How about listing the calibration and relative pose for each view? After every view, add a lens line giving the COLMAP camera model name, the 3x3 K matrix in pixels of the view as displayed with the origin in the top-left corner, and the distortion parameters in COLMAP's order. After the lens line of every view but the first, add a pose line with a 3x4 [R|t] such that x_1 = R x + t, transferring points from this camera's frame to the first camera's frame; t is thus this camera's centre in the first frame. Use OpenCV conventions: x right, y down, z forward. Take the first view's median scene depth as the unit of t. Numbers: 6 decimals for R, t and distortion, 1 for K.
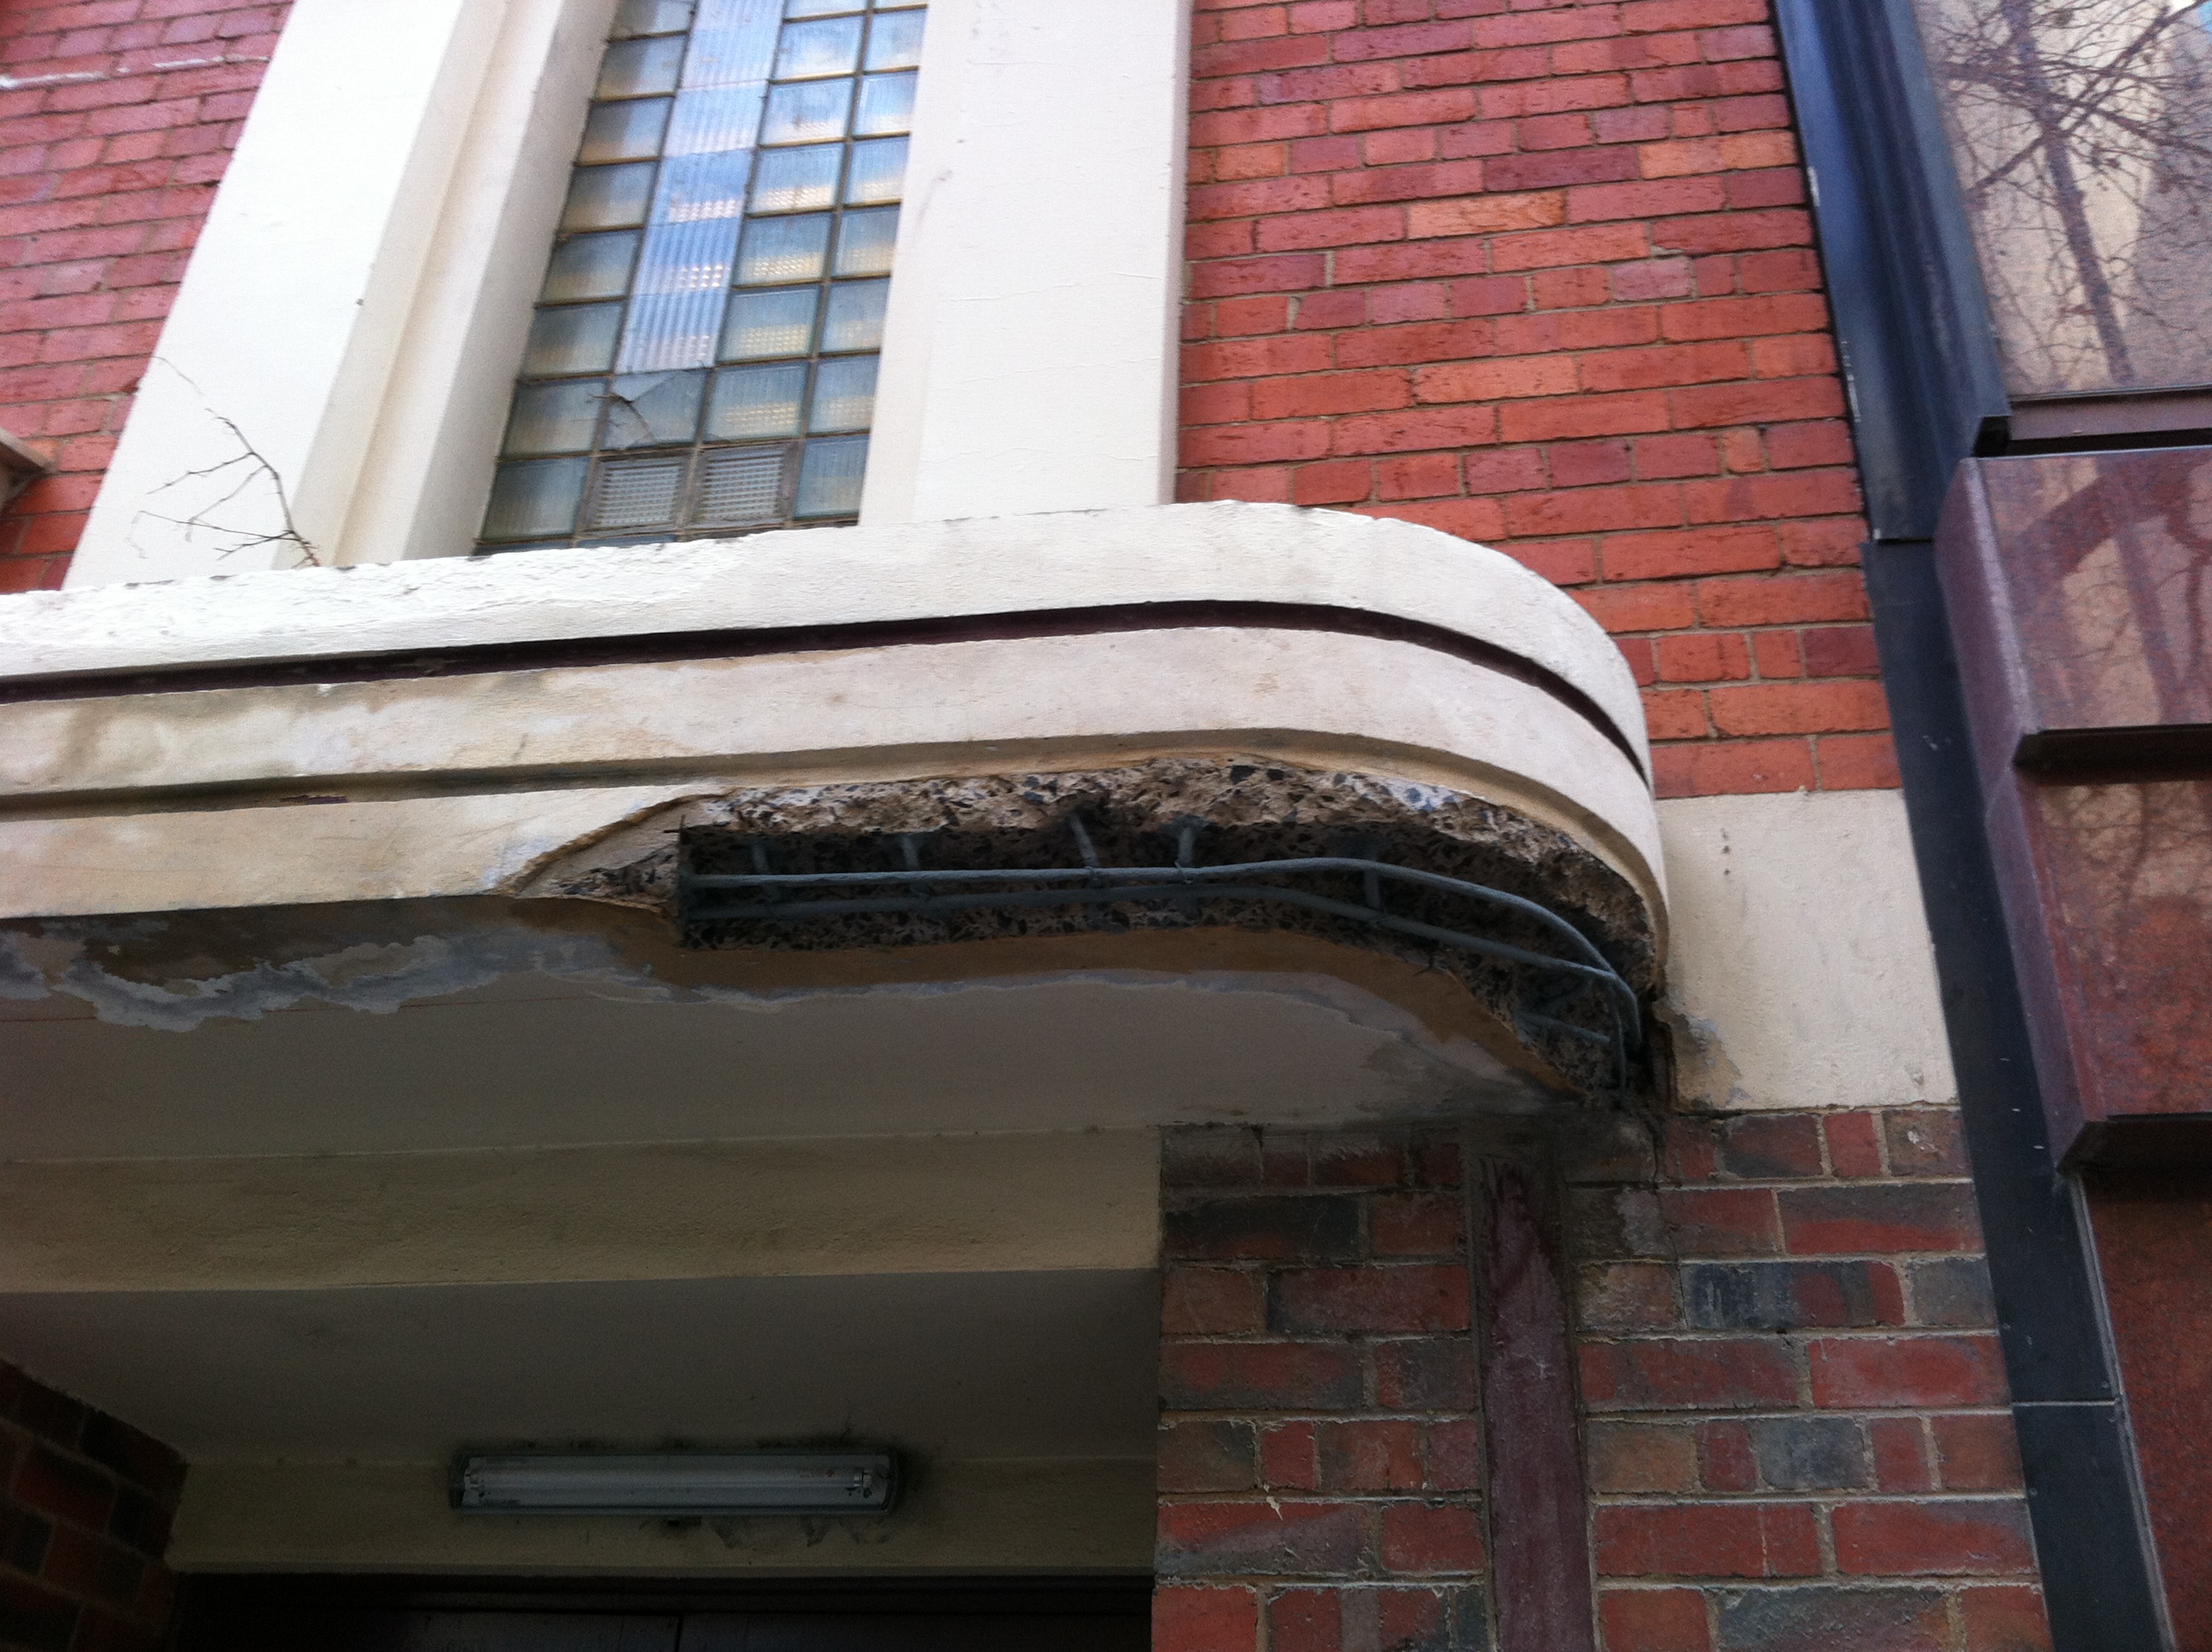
lens RADIAL K [[2145.9, 0, 1115.8], [0, 2145.9, 773.2], [0, 0, 1]] dist [0.103961, -0.370634]
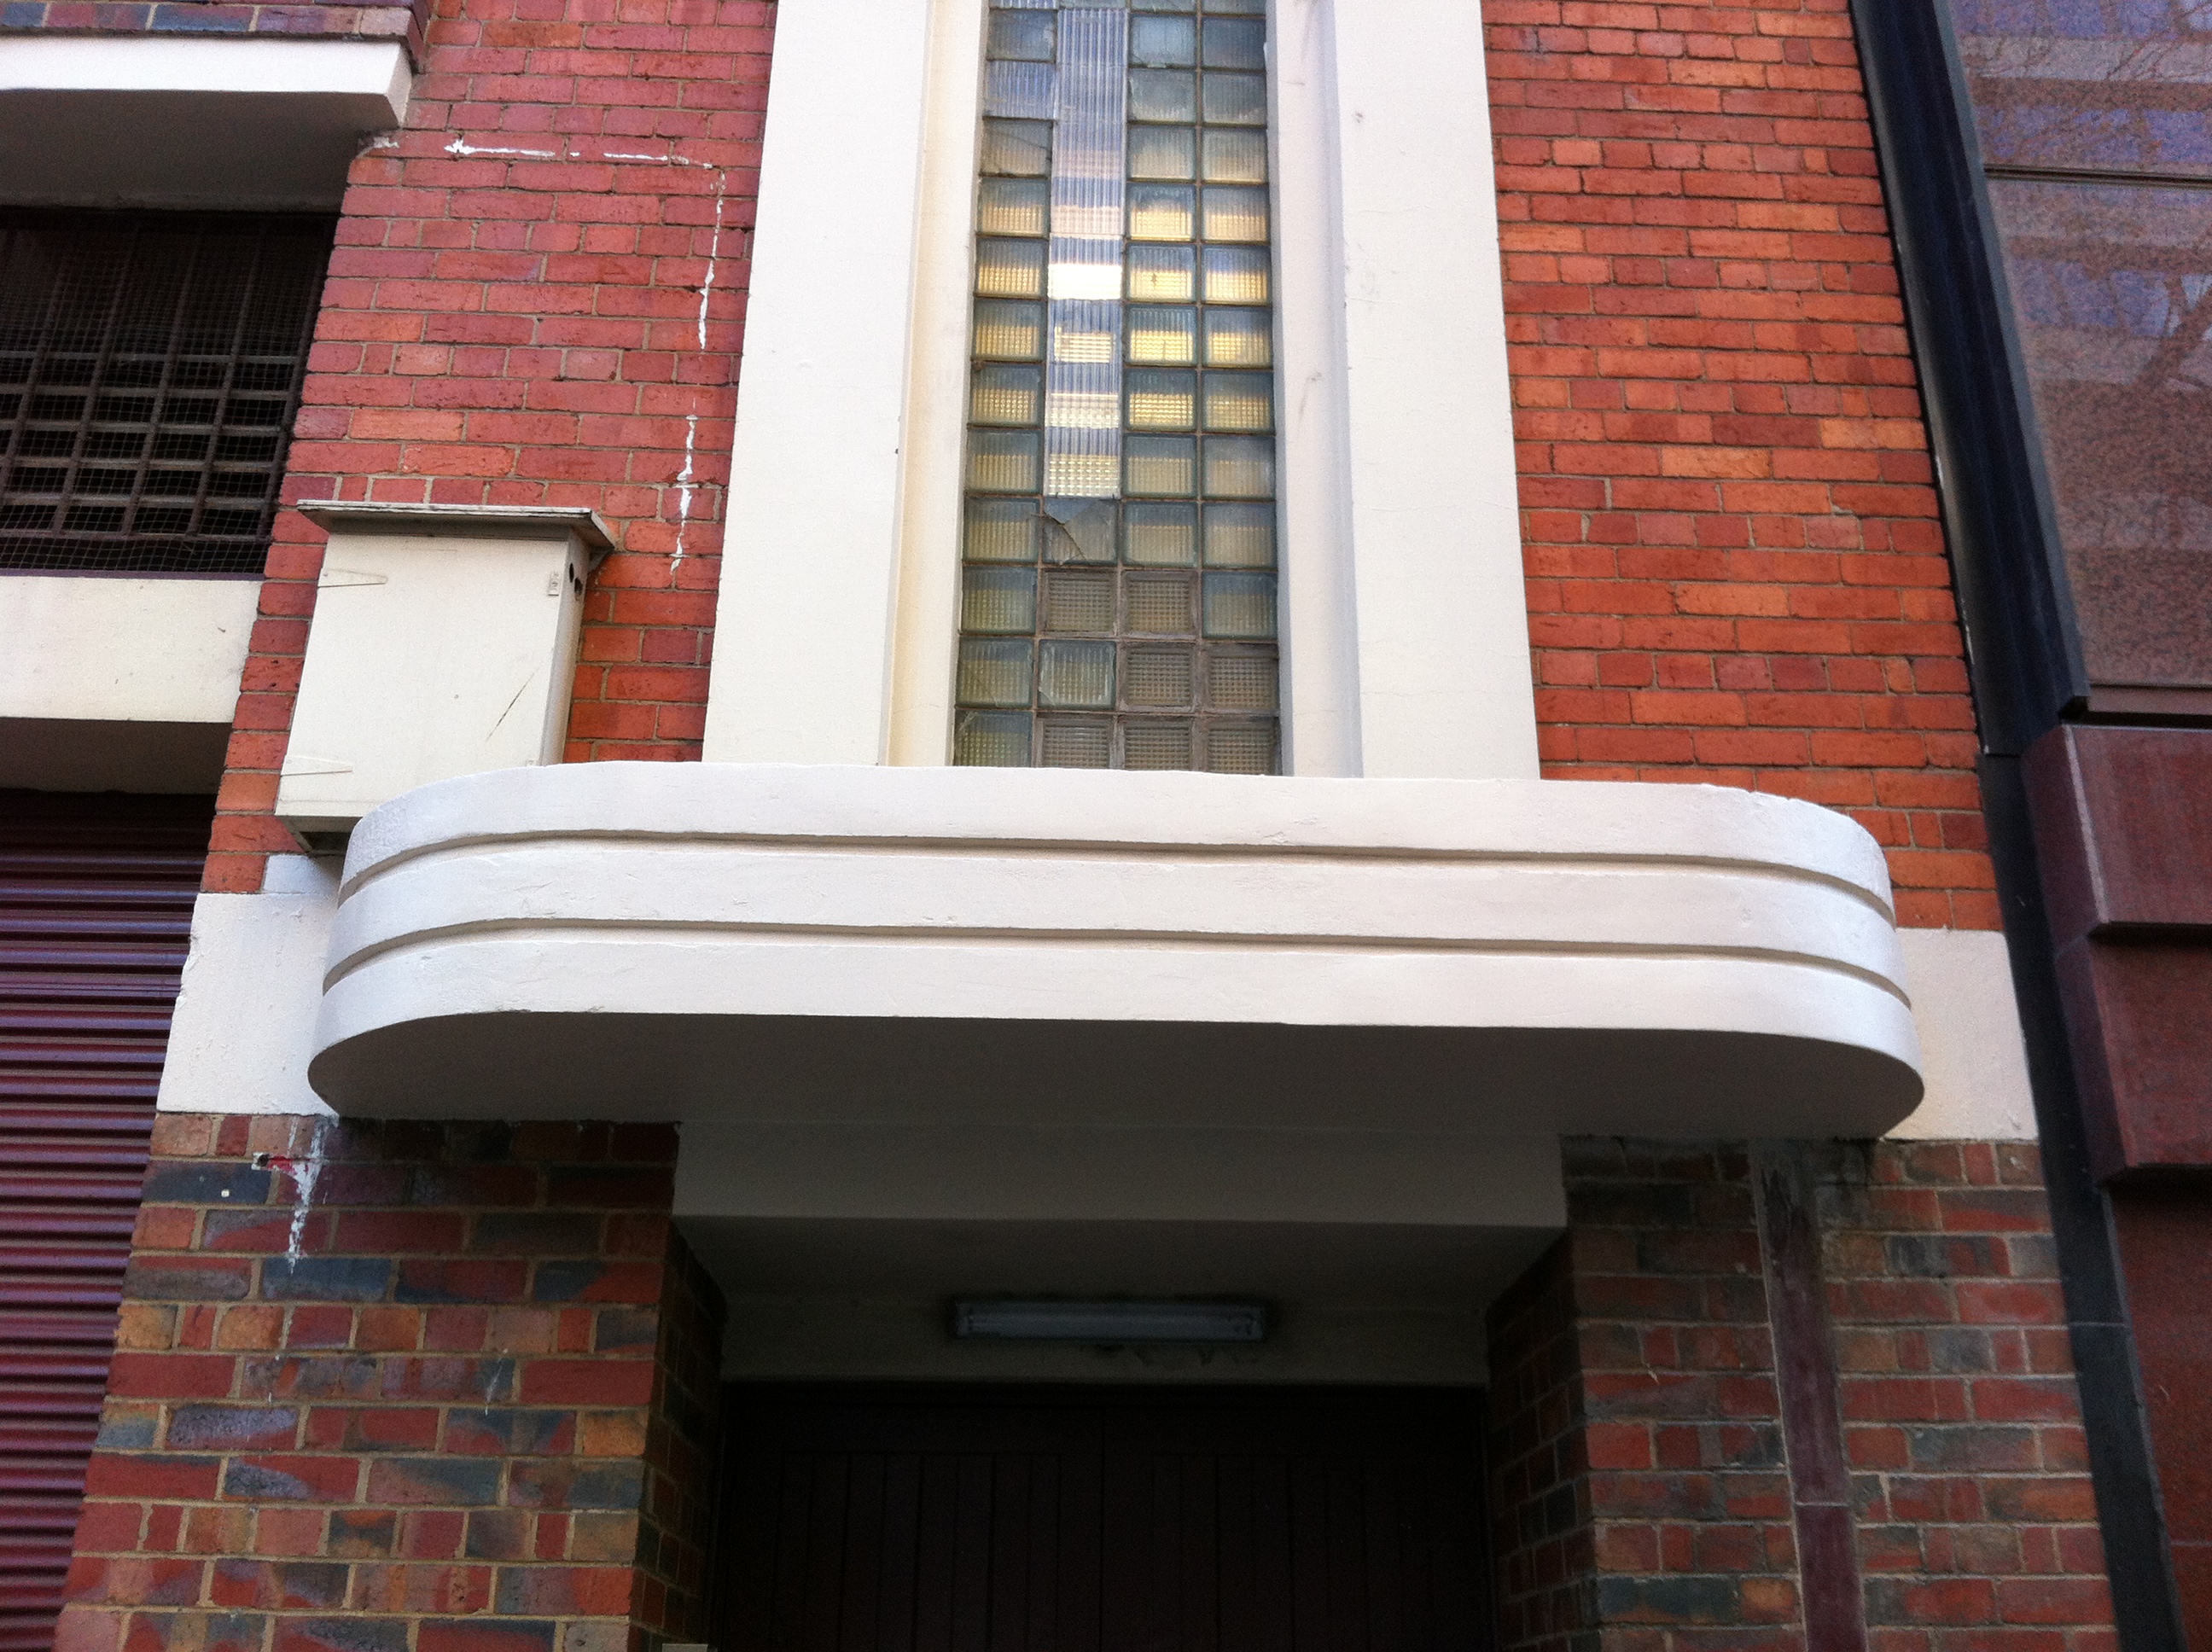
lens RADIAL K [[2145.9, 0, 1115.8], [0, 2145.9, 773.2], [0, 0, 1]] dist [0.103961, -0.370634]
pose [[0.981165, 0.052873, 0.185796, -0.495008], [-0.078444, 0.987995, 0.133092, -0.229069], [-0.176528, -0.145159, 0.973533, -0.355708]]
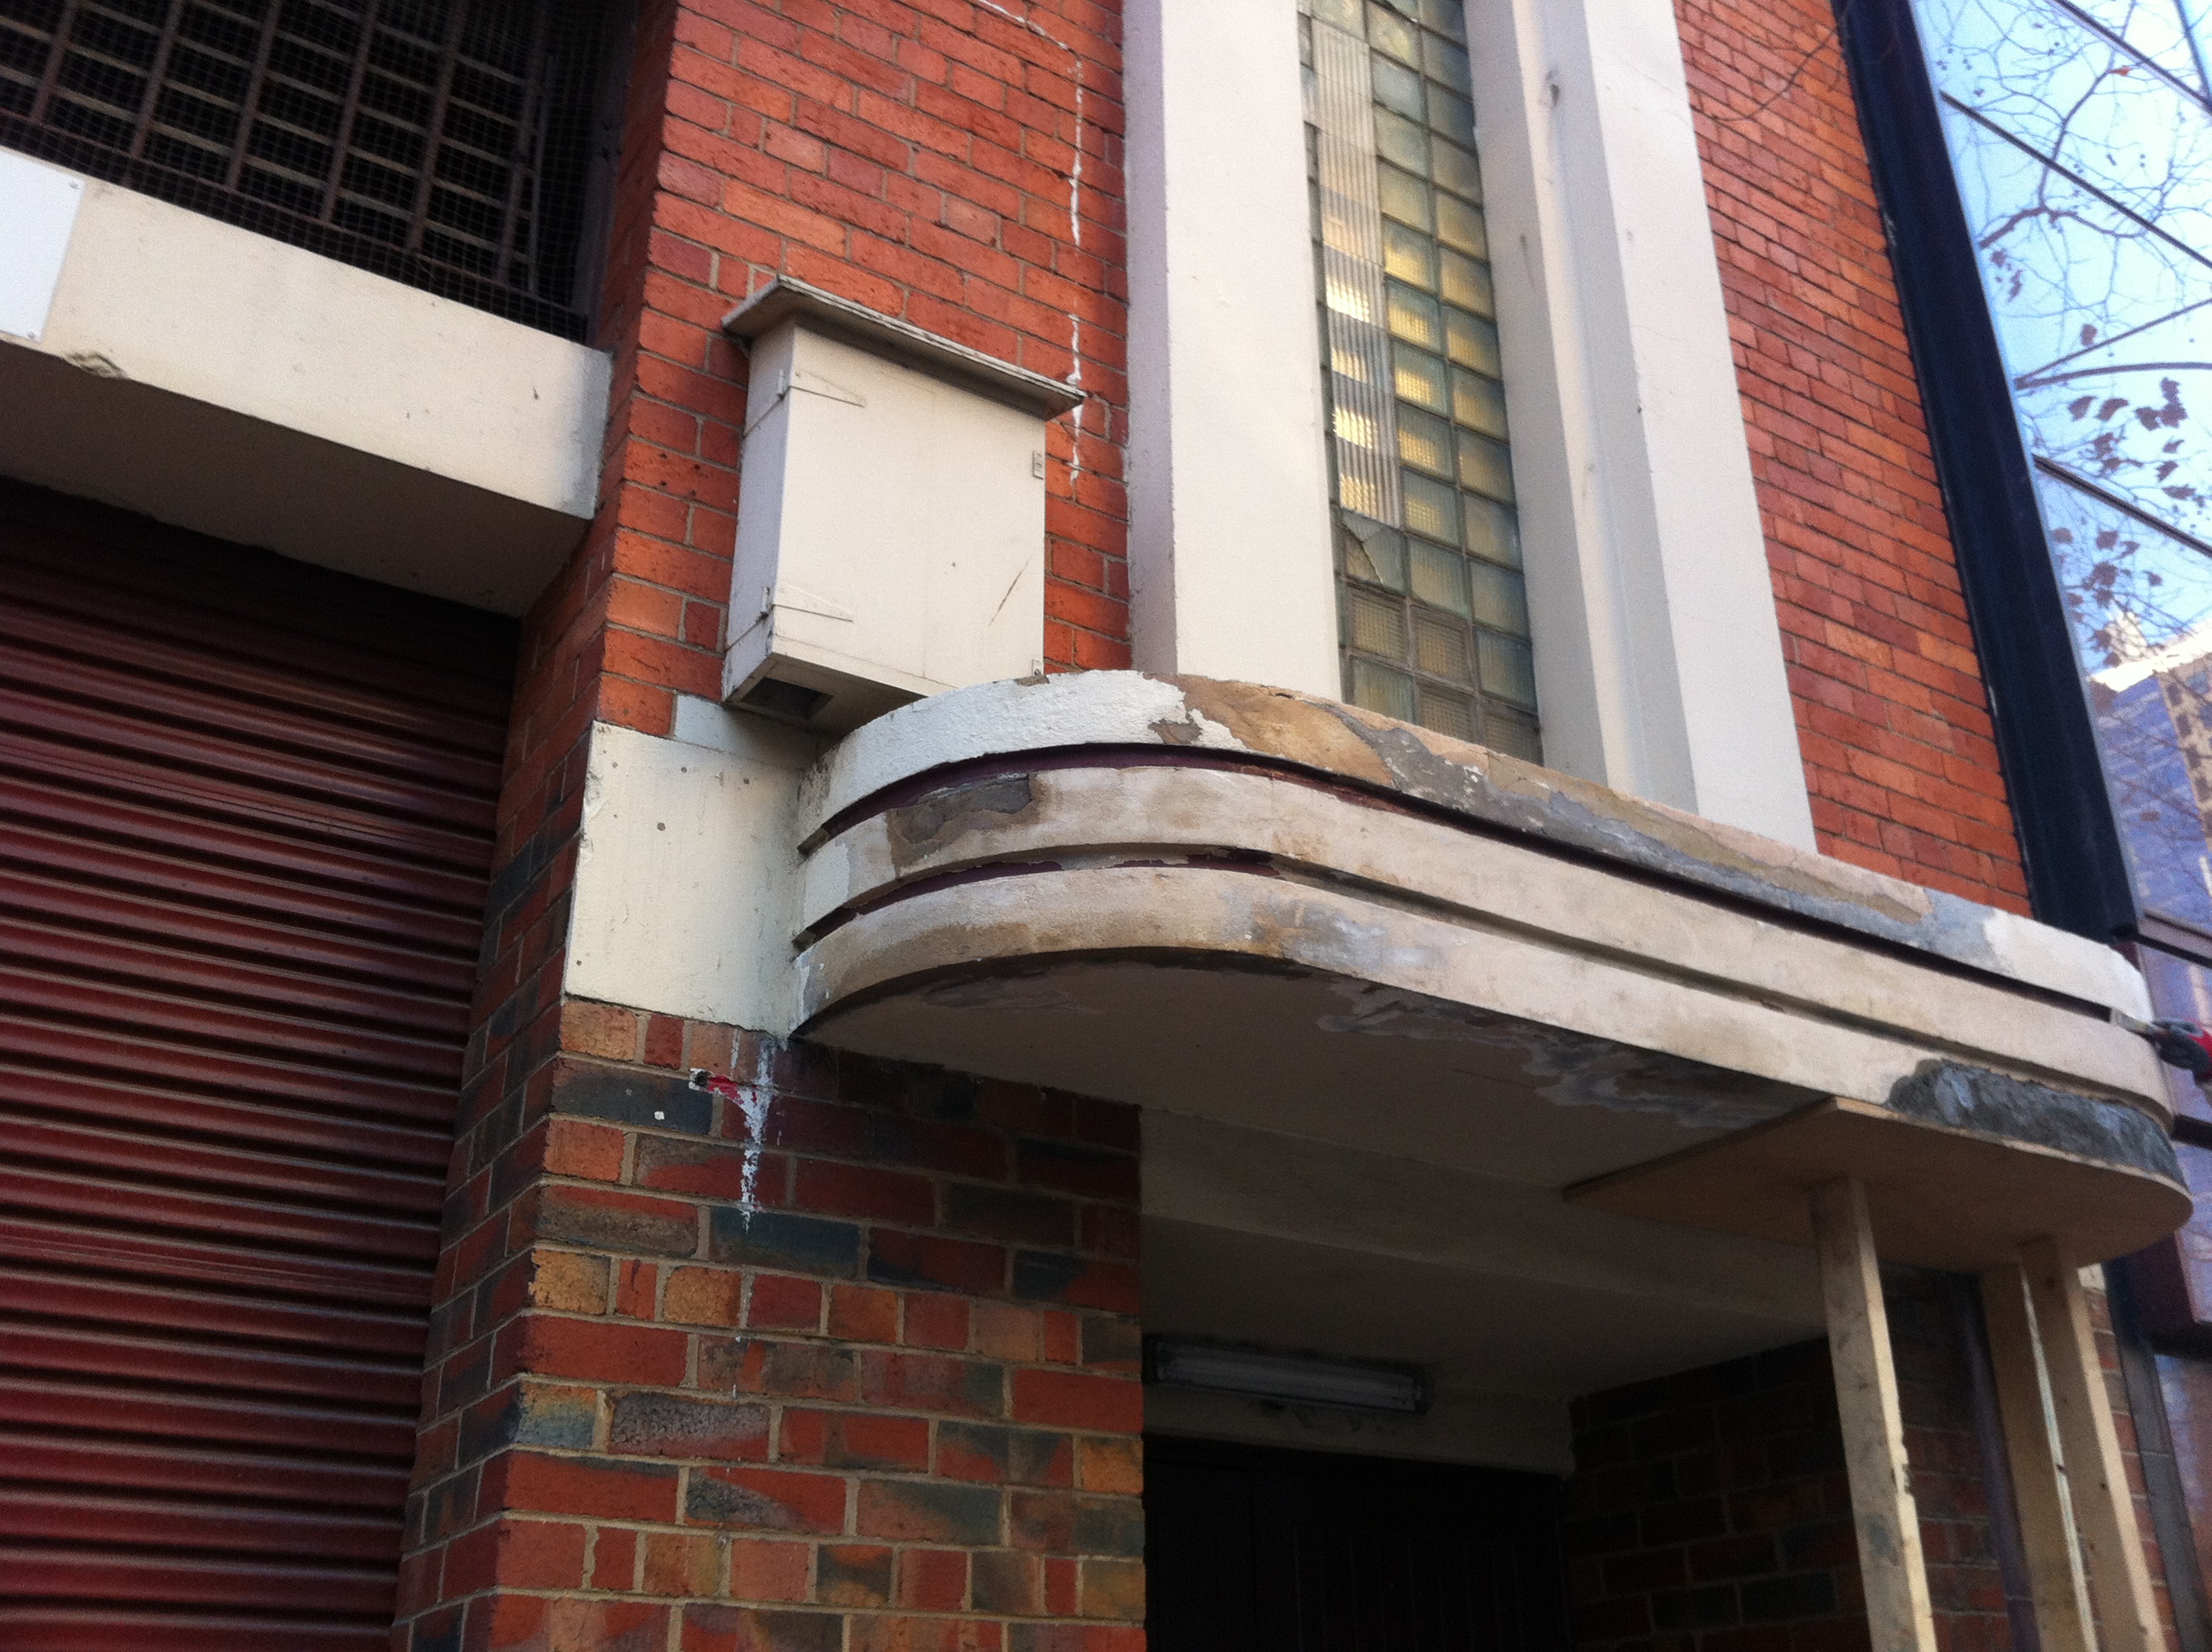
lens RADIAL K [[2149.4, 0, 1112.6], [0, 2149.4, 740.6], [0, 0, 1]] dist [0.203055, -0.756833]
pose [[0.740878, 0.270116, 0.614929, -1.251060], [-0.329900, 0.943860, -0.017134, 0.011064], [-0.585035, -0.190171, 0.788397, 0.067130]]
